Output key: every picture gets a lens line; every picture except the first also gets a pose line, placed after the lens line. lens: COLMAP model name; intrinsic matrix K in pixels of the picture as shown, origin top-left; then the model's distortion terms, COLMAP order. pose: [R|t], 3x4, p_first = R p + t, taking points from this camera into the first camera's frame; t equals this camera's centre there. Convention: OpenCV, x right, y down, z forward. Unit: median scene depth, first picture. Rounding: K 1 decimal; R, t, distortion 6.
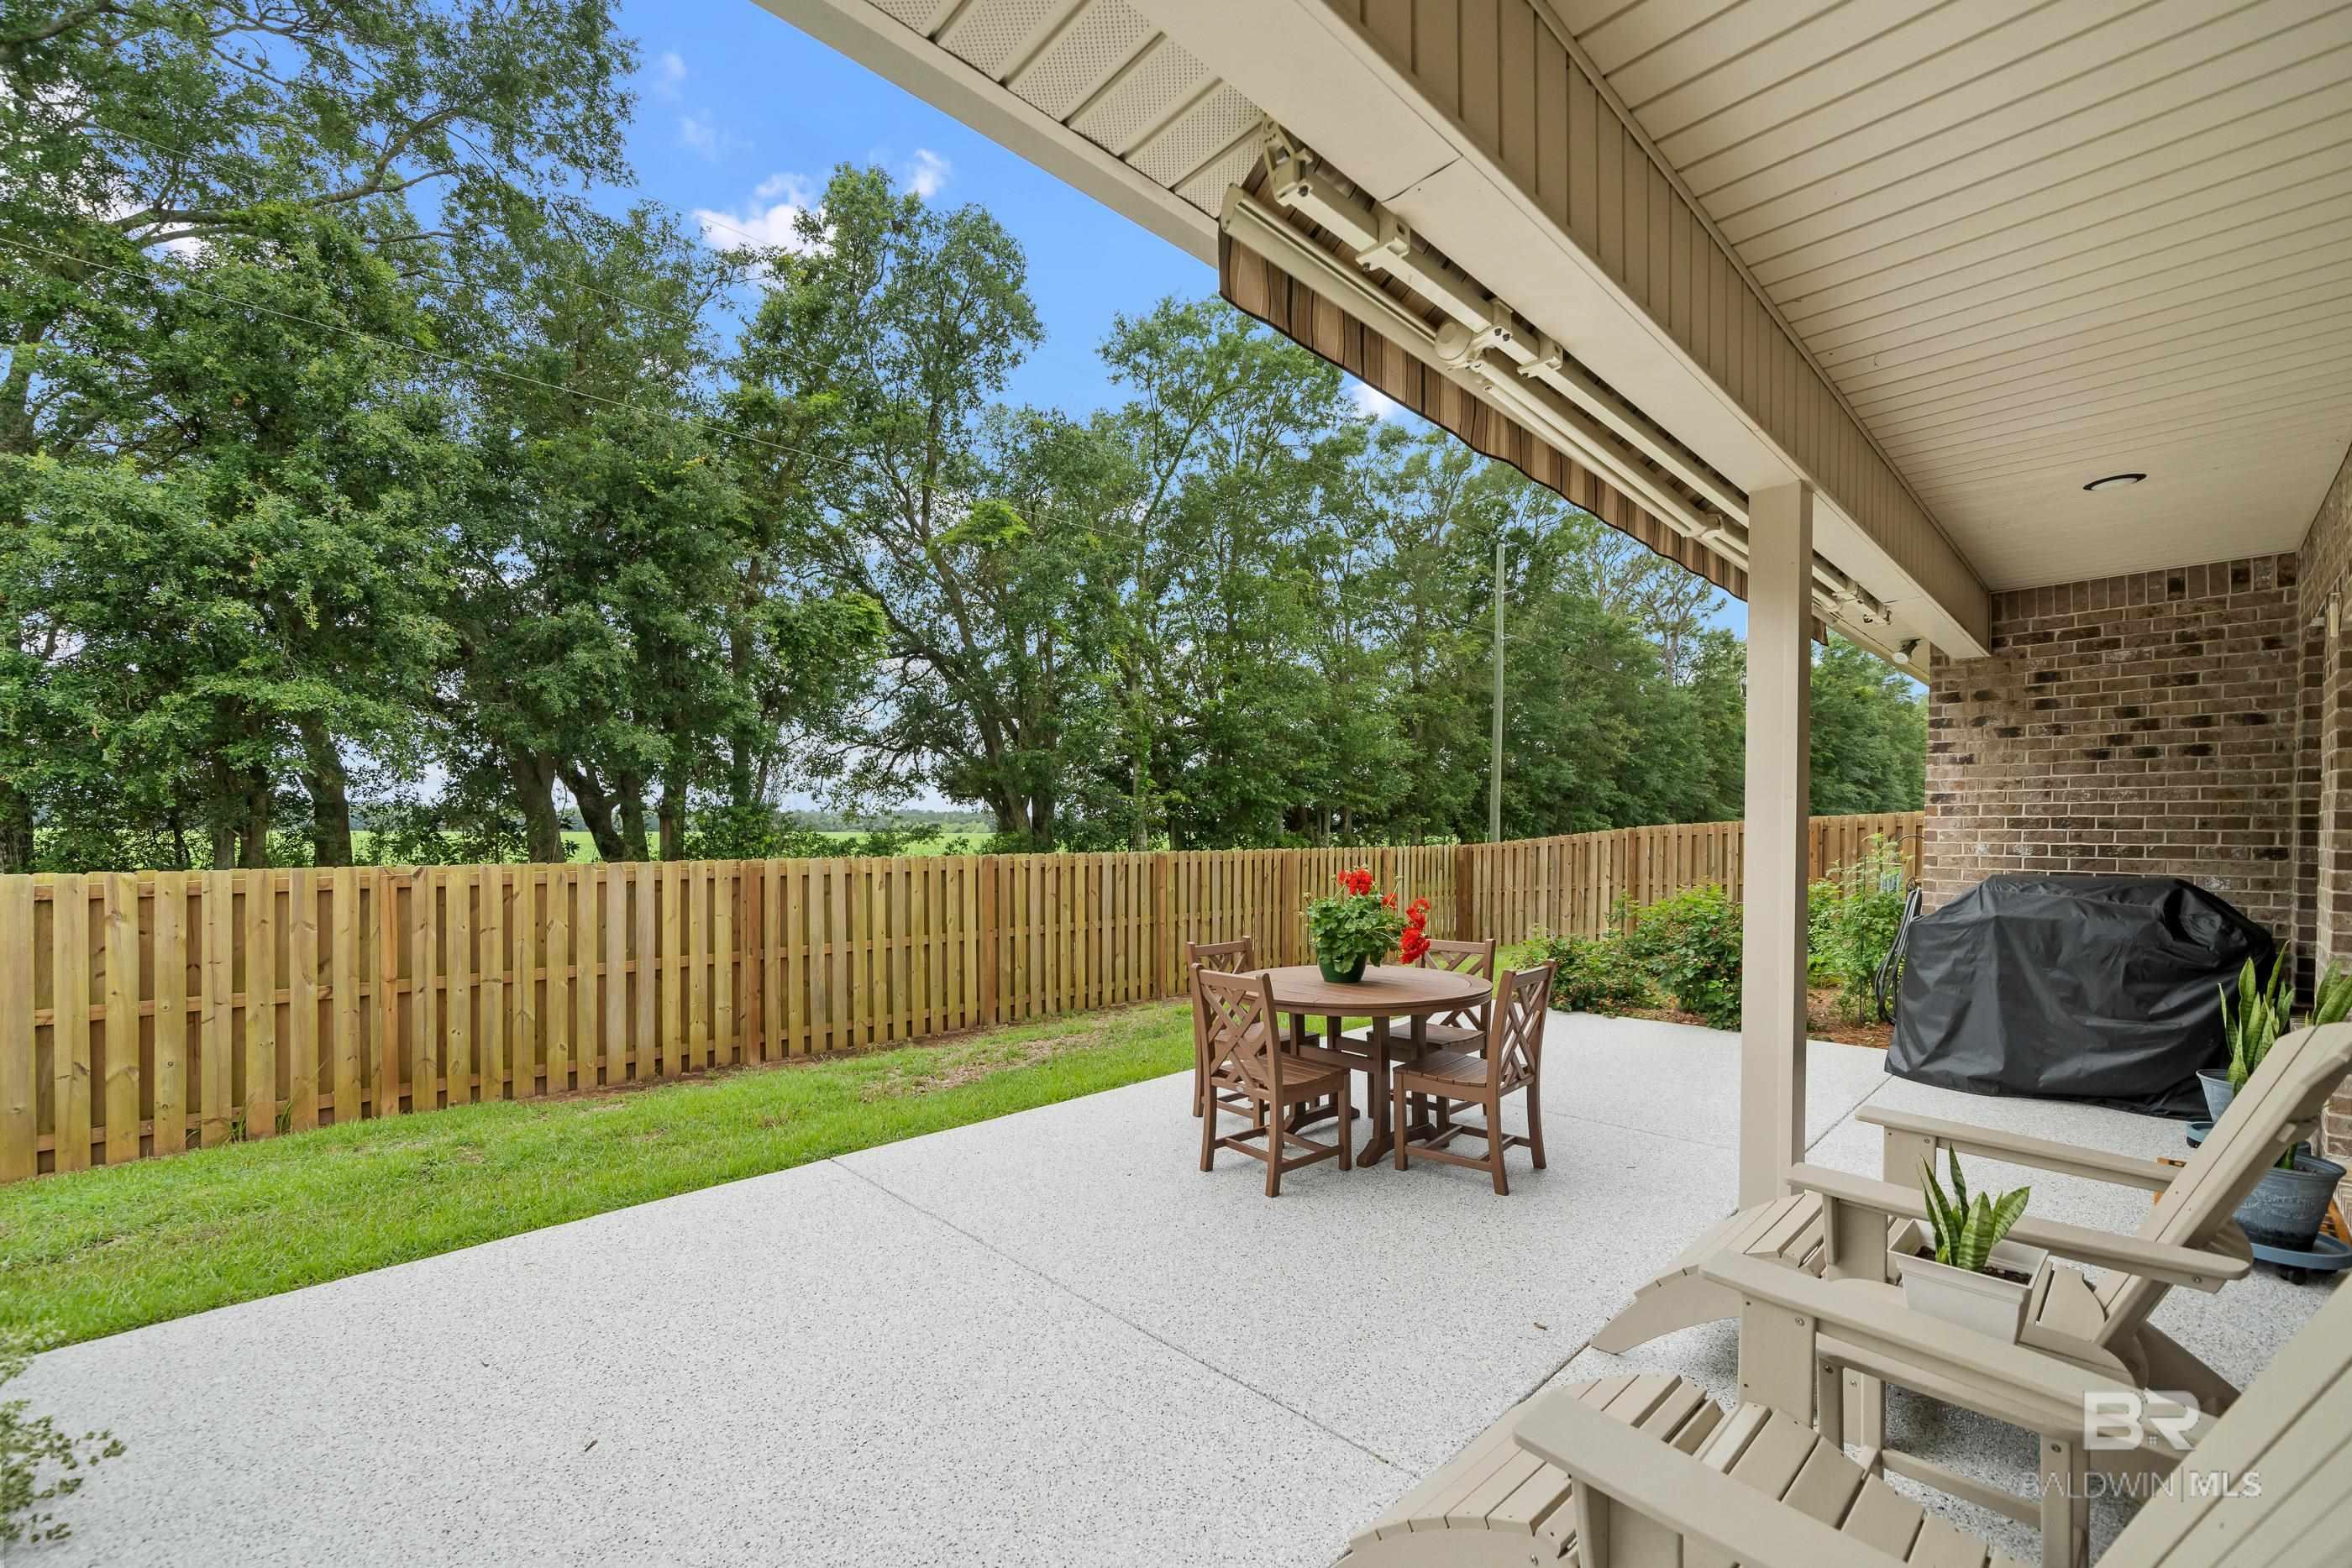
lens RADIAL K [[940.2, 0, 1183.1], [0, 940.2, 845.7], [0, 0, 1]] dist [-0.003678, 0.000285]
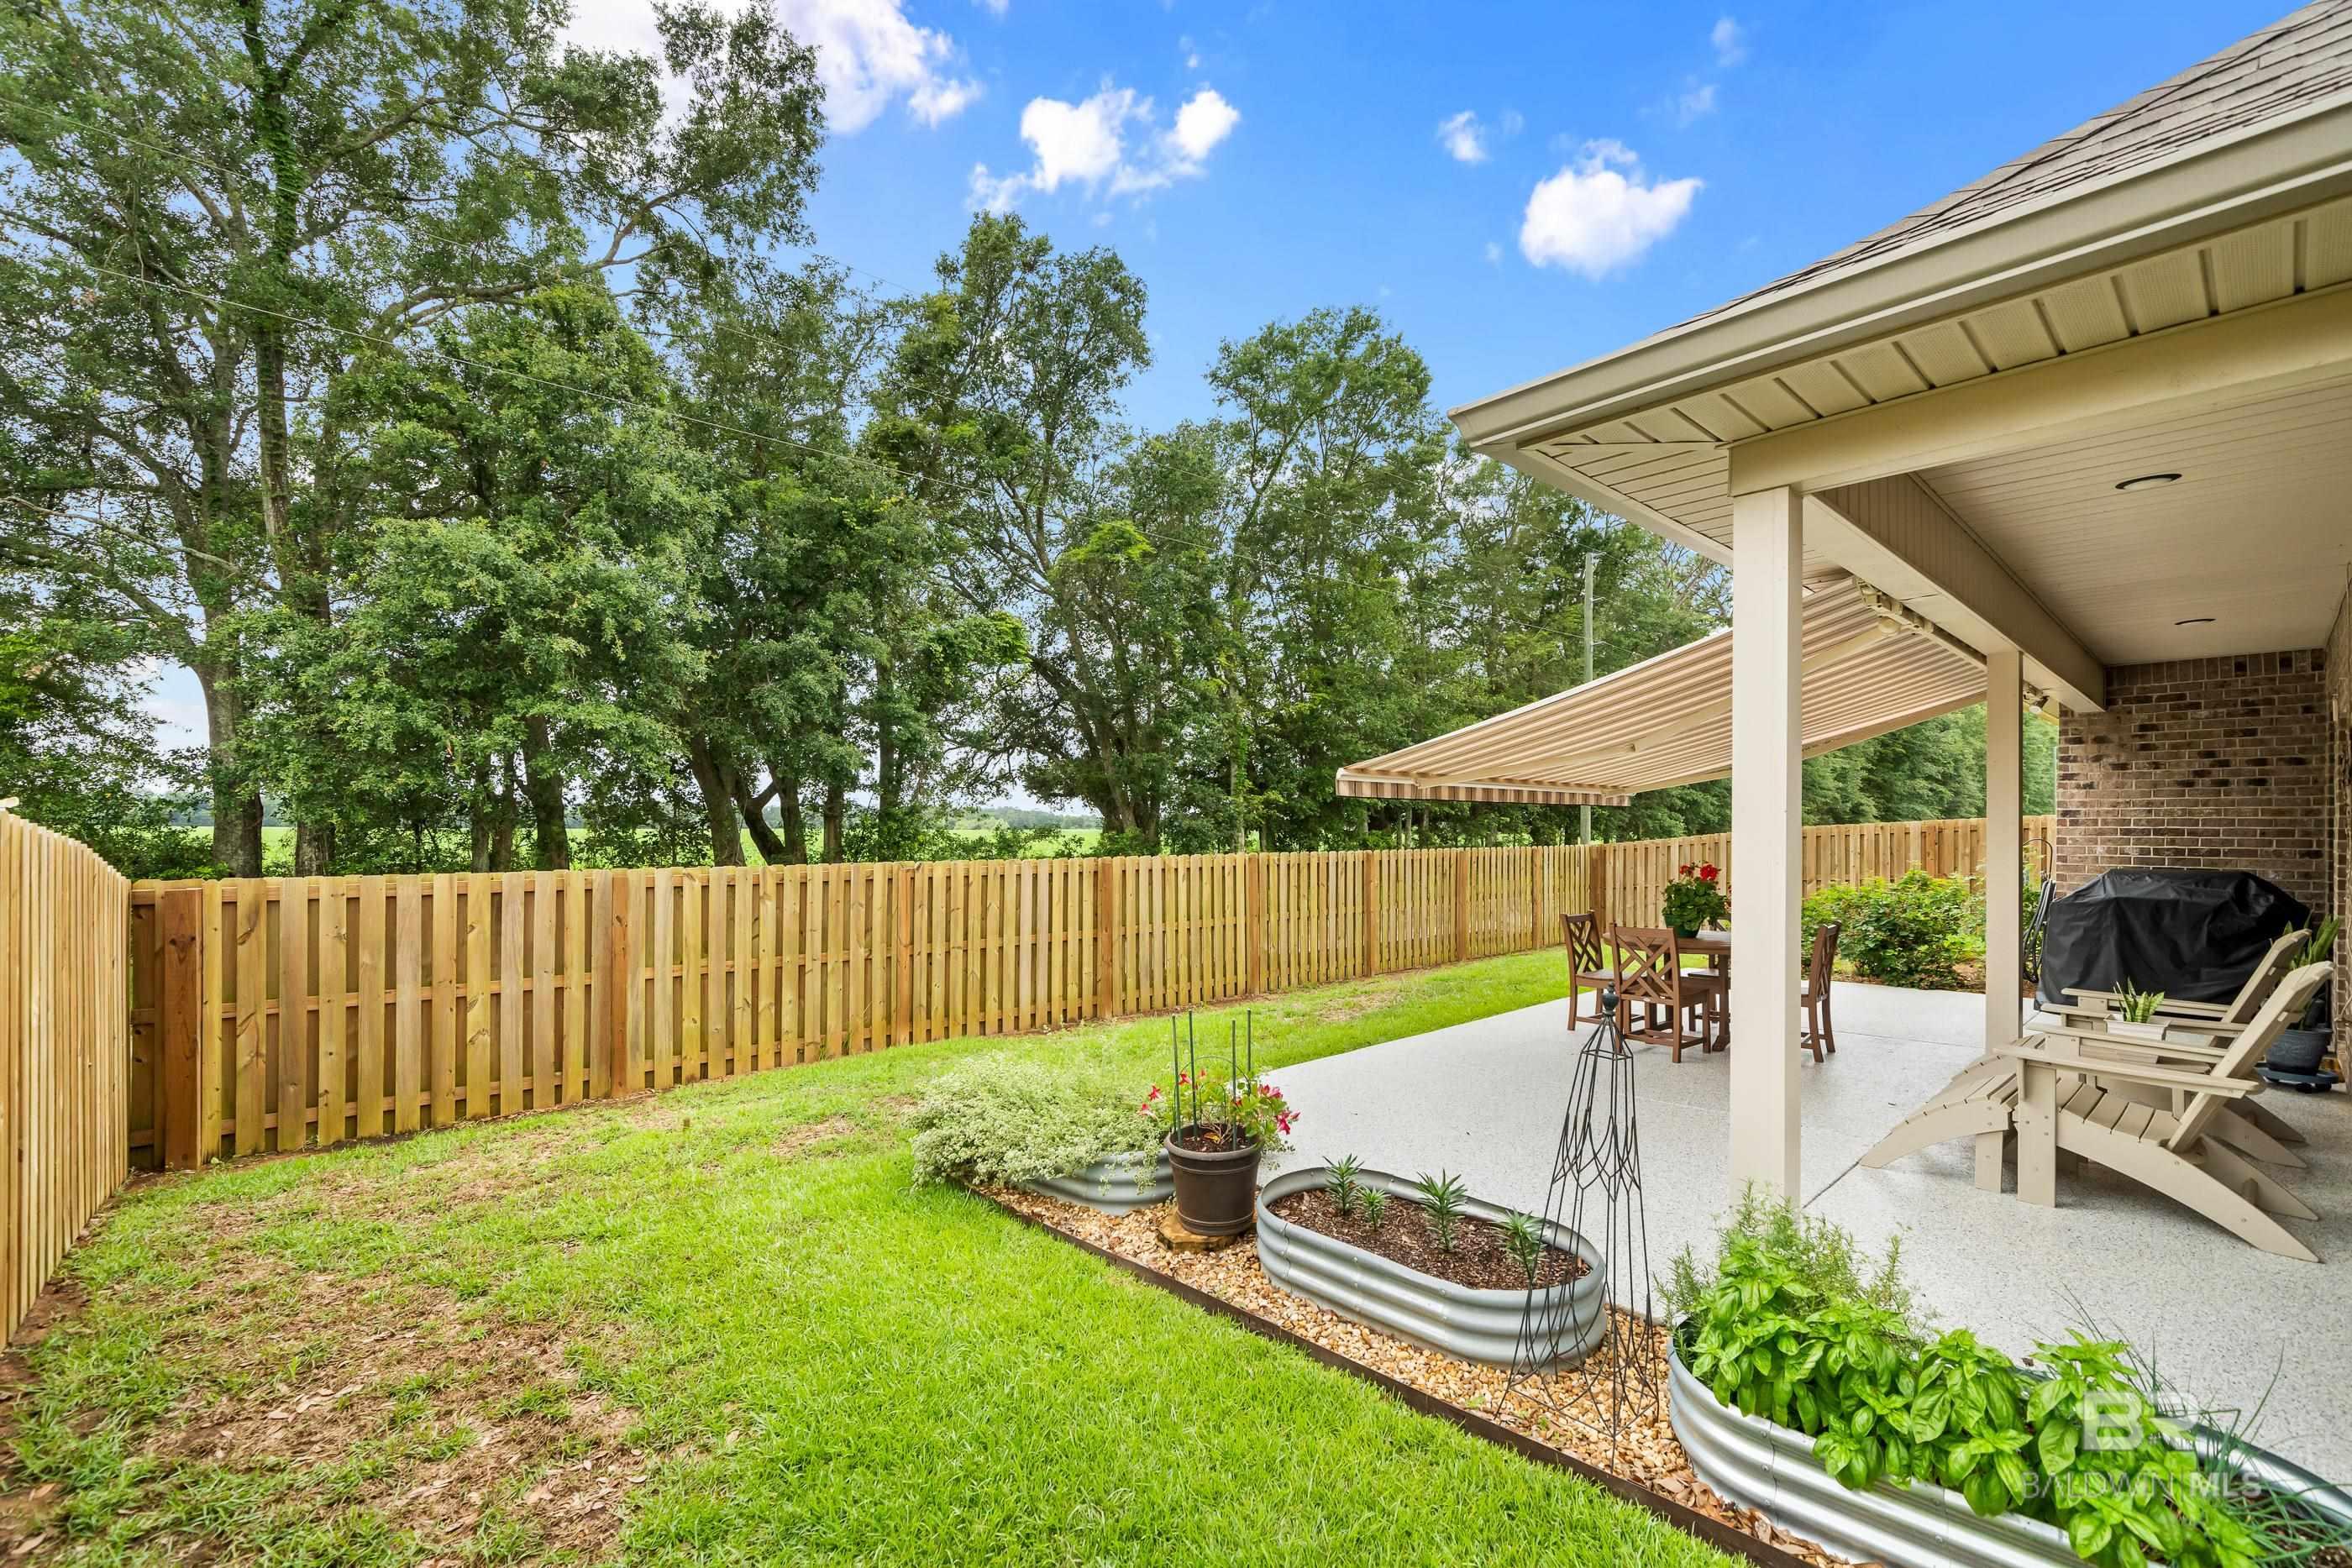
lens RADIAL K [[940.2, 0, 1219.3], [0, 940.2, 828.6], [0, 0, 1]] dist [-0.003678, 0.000285]
pose [[0.999650, 0.000080, -0.026458, -0.238043], [-0.000497, 0.999876, -0.015771, -0.003694], [0.026453, 0.015779, 0.999526, -0.241142]]
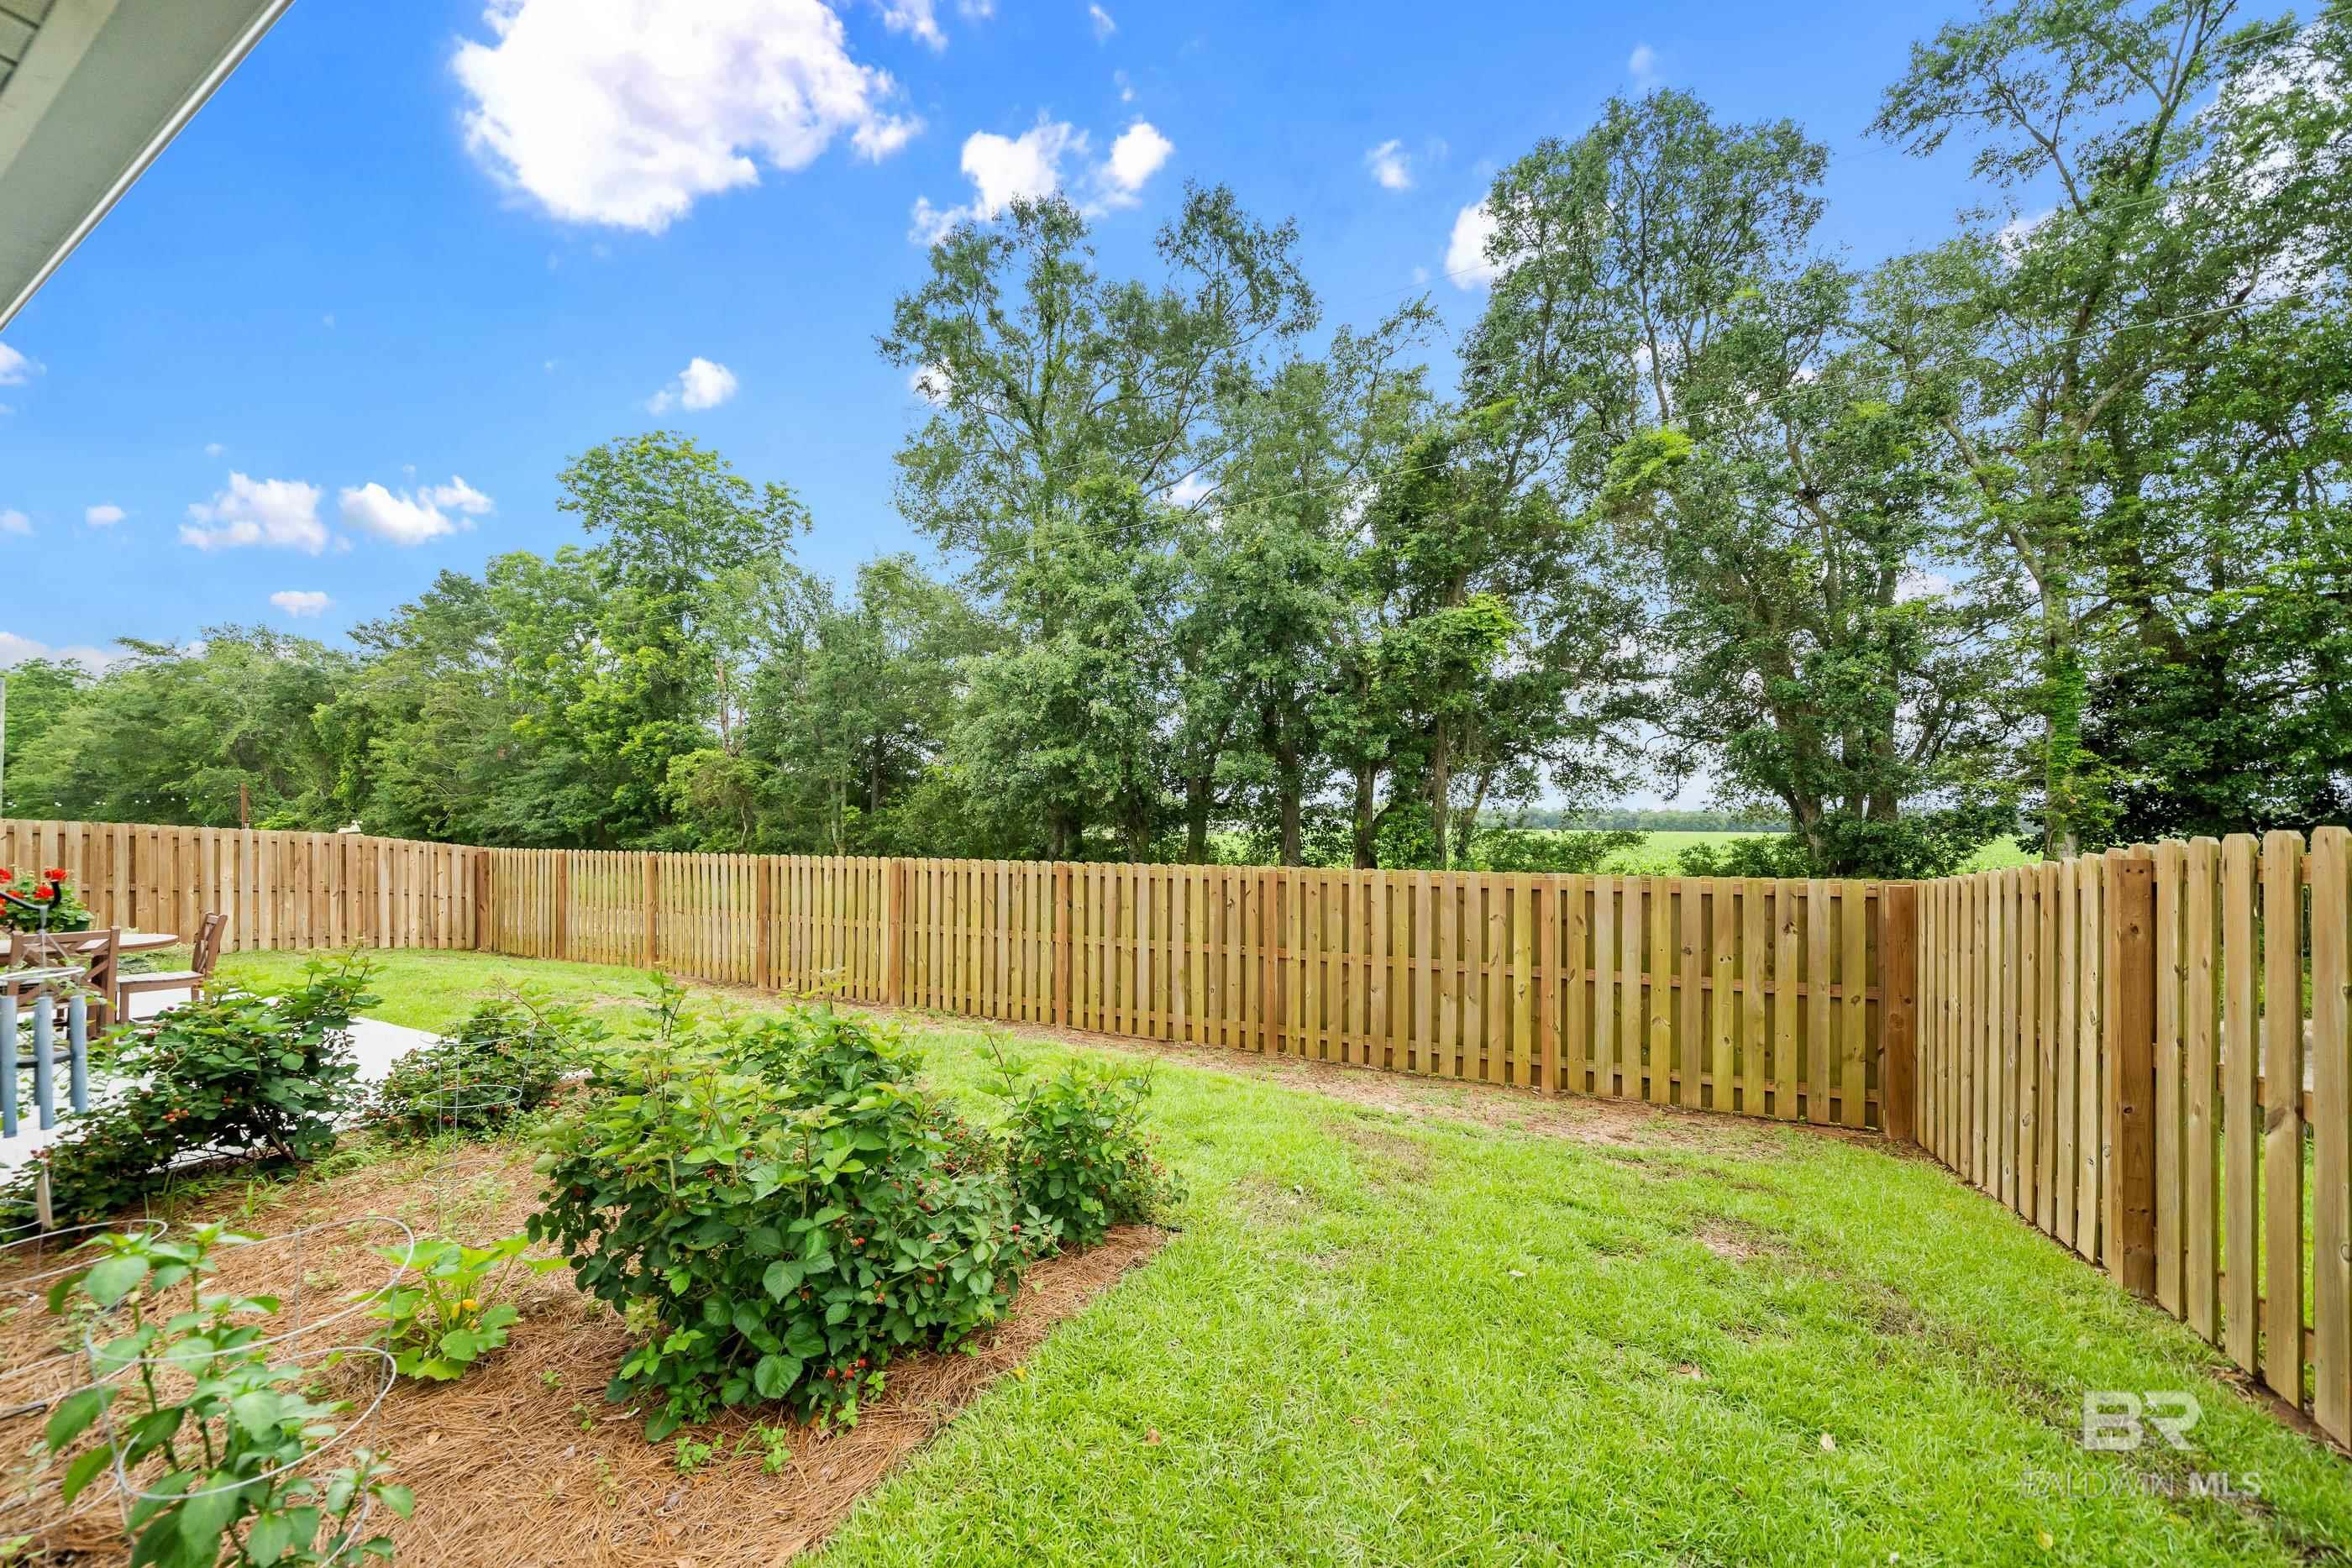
lens RADIAL K [[911.4, 0, 1120.9], [0, 911.4, 754.9], [0, 0, 1]] dist [0.010745, 0.000130]
pose [[0.262624, -0.085232, -0.961127, 1.055569], [-0.023432, 0.995234, -0.094659, -0.019131], [0.964614, 0.047381, 0.259375, 1.026895]]
